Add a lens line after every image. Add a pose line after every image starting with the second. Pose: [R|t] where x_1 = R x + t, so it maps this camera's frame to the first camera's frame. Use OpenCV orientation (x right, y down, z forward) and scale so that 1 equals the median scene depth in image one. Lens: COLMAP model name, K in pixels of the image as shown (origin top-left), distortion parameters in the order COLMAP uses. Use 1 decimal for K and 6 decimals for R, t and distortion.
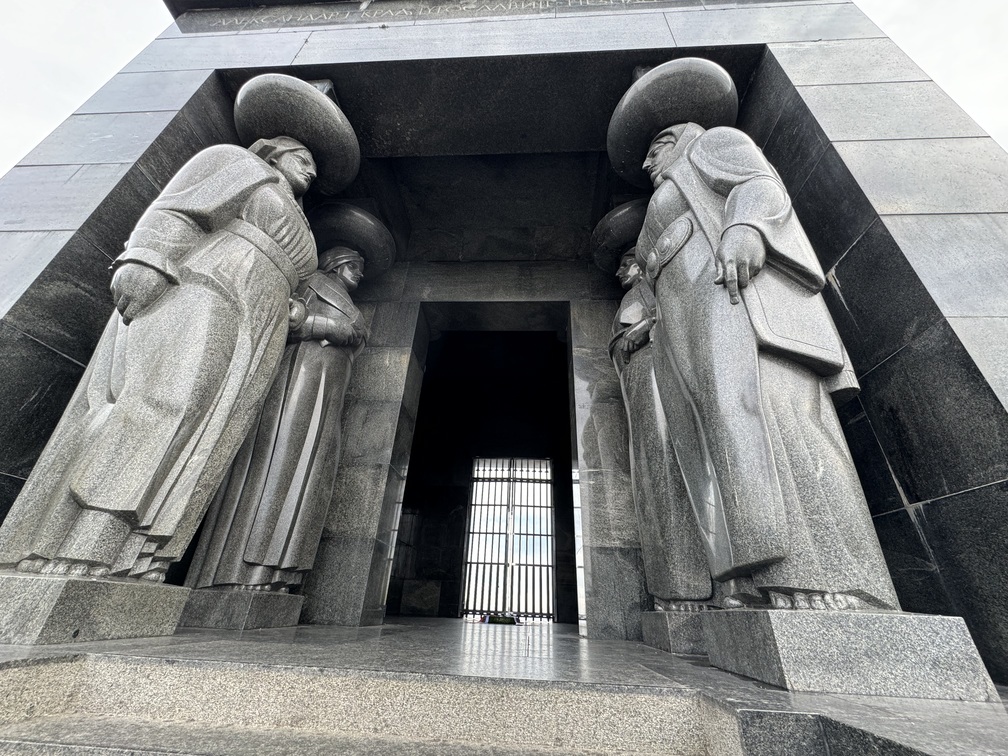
lens RADIAL K [[403.7, 0, 505.1], [0, 403.7, 375.4], [0, 0, 1]] dist [-0.000733, -0.000436]
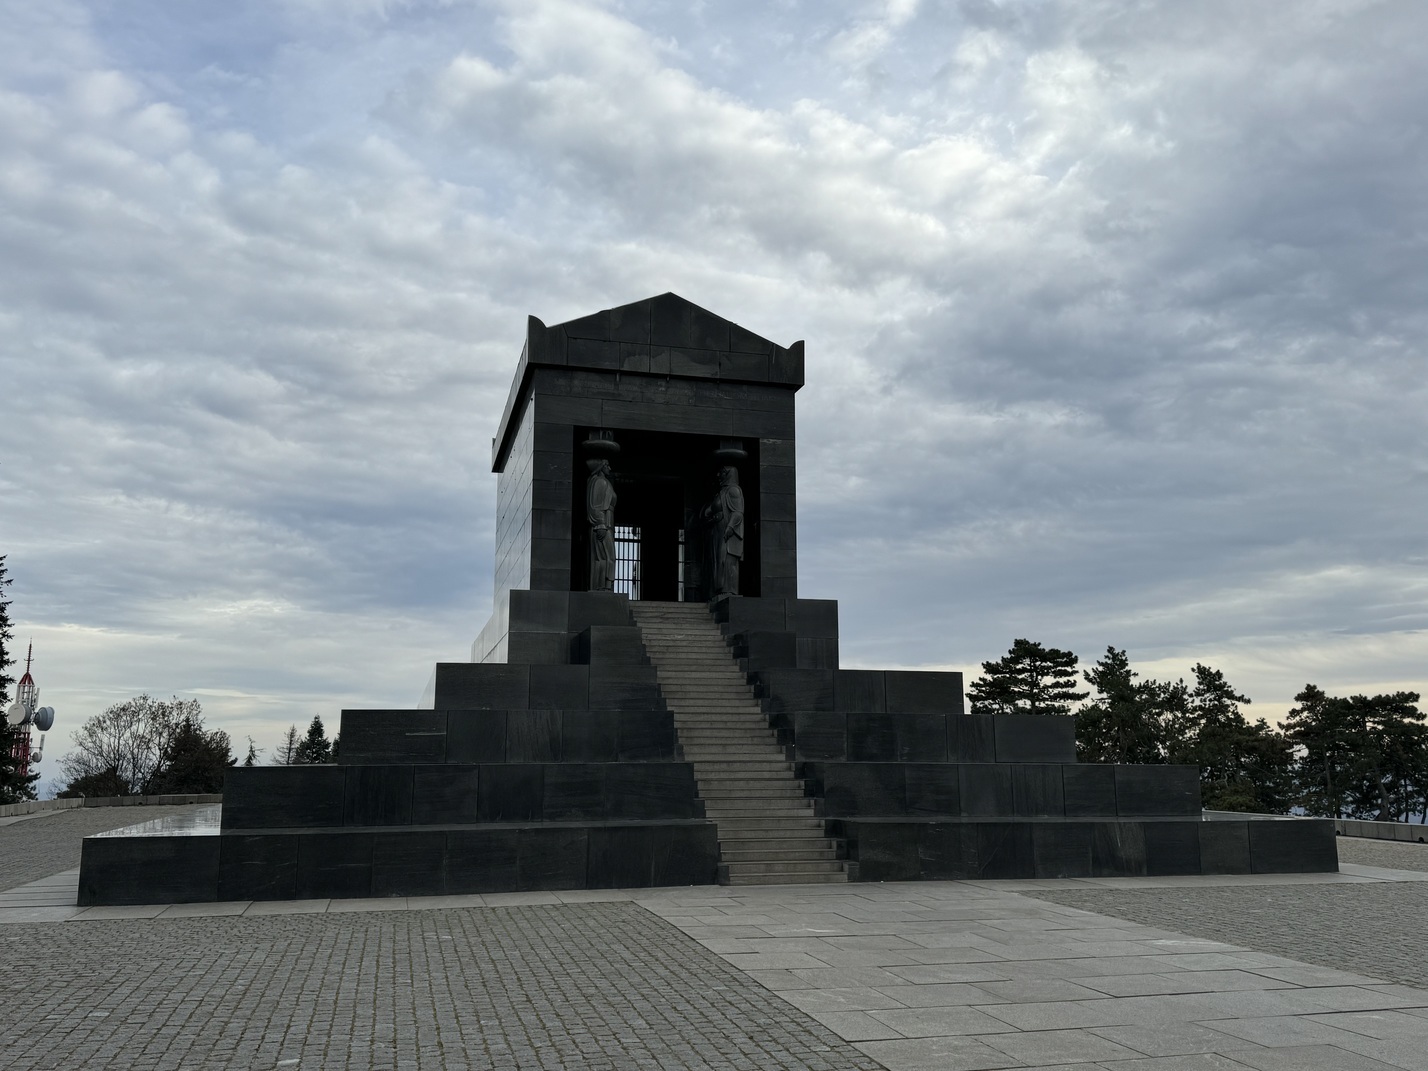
lens RADIAL K [[1191.0, 0, 709.7], [0, 1191.0, 537.6], [0, 0, 1]] dist [0.016854, 0.000805]
pose [[0.954351, 0.014455, 0.298337, -2.197417], [-0.116937, 0.937180, 0.328662, -2.758991], [-0.274845, -0.348545, 0.896090, -6.628304]]
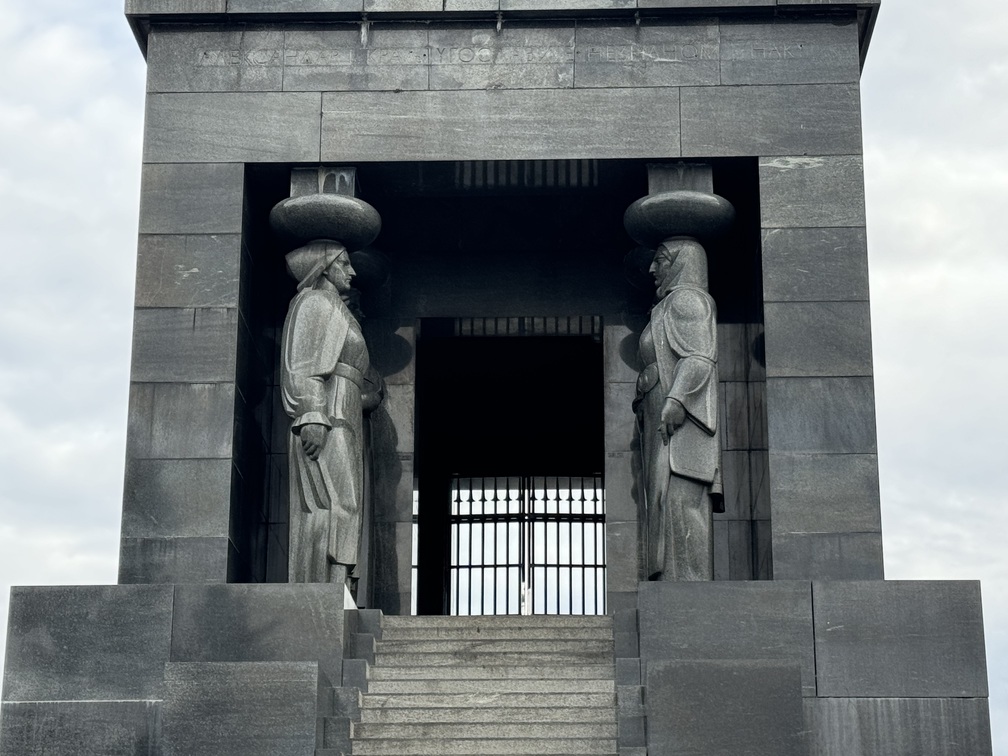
lens RADIAL K [[2191.7, 0, 505.8], [0, 2191.7, 374.9], [0, 0, 1]] dist [0.073782, 0.000000]
pose [[0.999197, -0.030226, 0.026317, -0.211639], [0.023941, 0.976782, 0.212892, -1.388778], [-0.032141, -0.212091, 0.976721, -4.558403]]
